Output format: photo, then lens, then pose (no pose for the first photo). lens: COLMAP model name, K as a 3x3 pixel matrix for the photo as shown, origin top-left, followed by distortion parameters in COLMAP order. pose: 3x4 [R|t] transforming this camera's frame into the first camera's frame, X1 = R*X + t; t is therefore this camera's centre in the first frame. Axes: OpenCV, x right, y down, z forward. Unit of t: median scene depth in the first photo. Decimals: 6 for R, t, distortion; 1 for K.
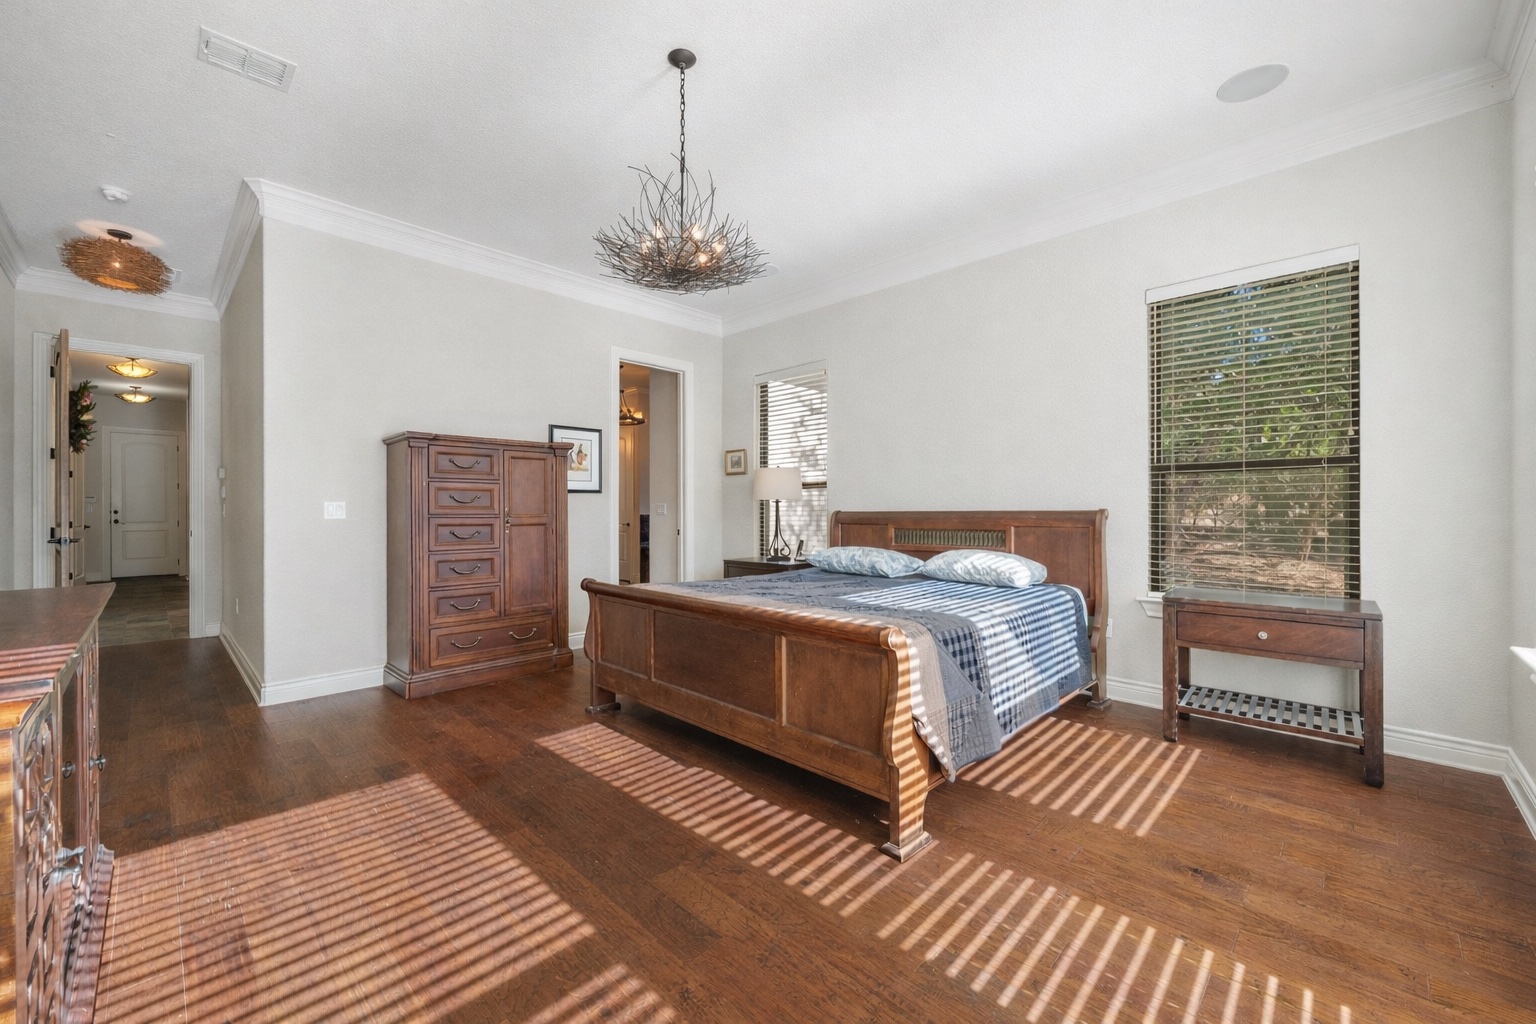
lens RADIAL K [[604.3, 0, 766.1], [0, 604.3, 518.0], [0, 0, 1]] dist [0.009064, -0.000398]
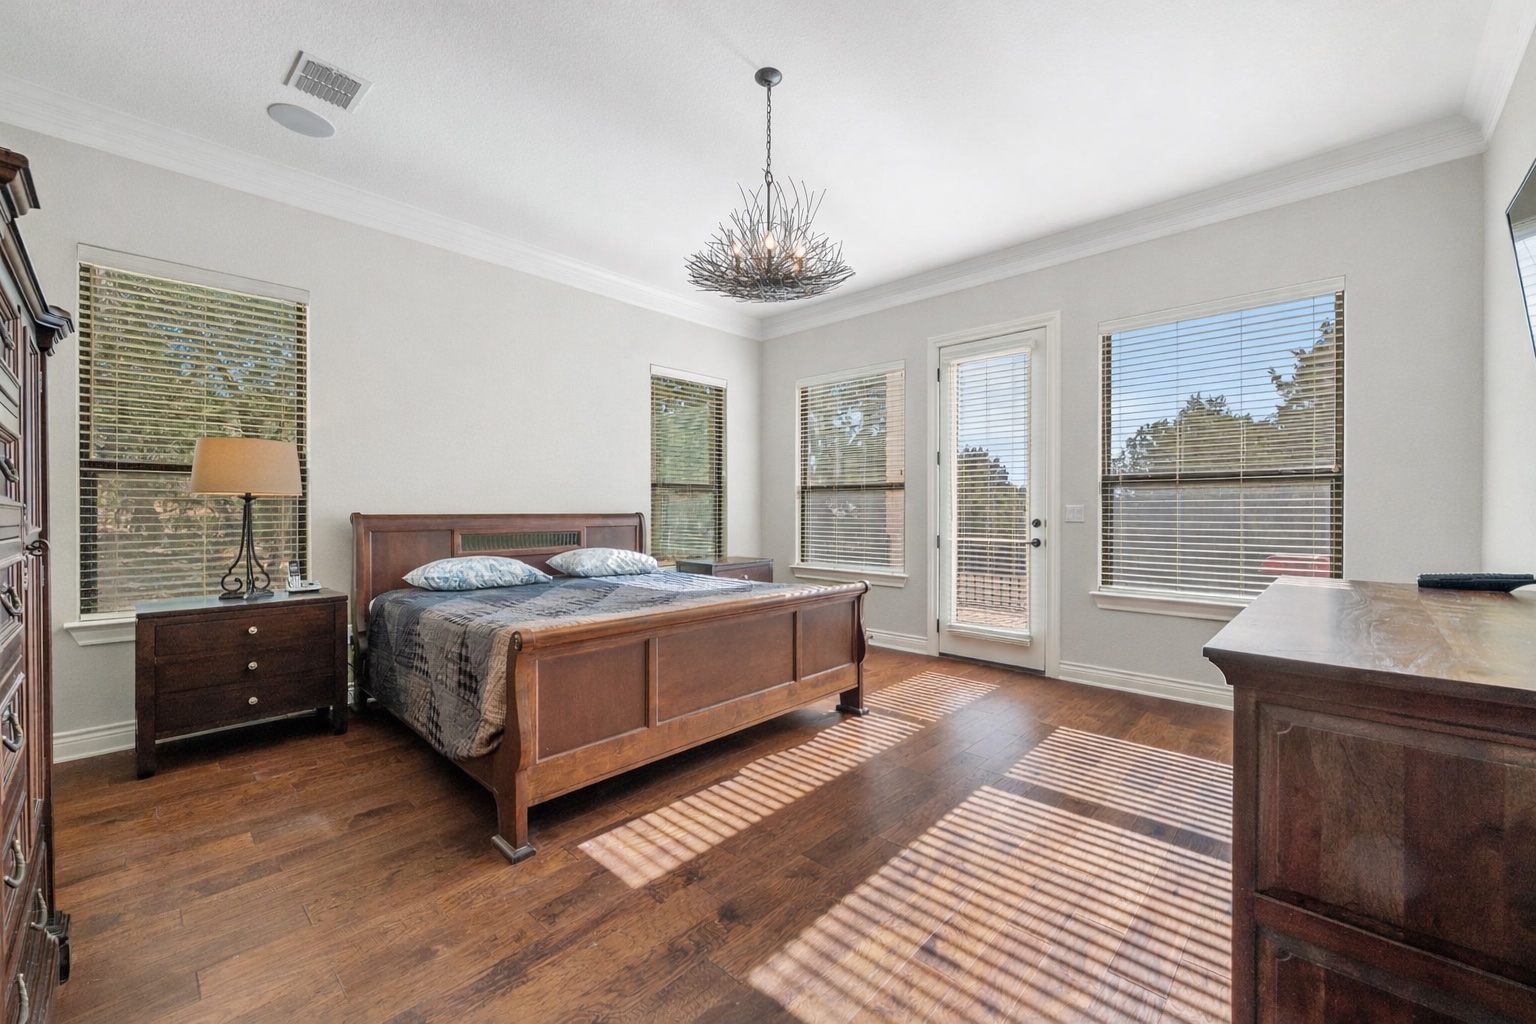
lens RADIAL K [[604.3, 0, 765.7], [0, 604.3, 506.0], [0, 0, 1]] dist [0.009064, -0.000398]
pose [[-0.014960, 0.002577, 0.999885, -1.058956], [0.012340, 0.999921, -0.002392, -0.025750], [-0.999812, 0.012303, -0.014991, 0.909139]]
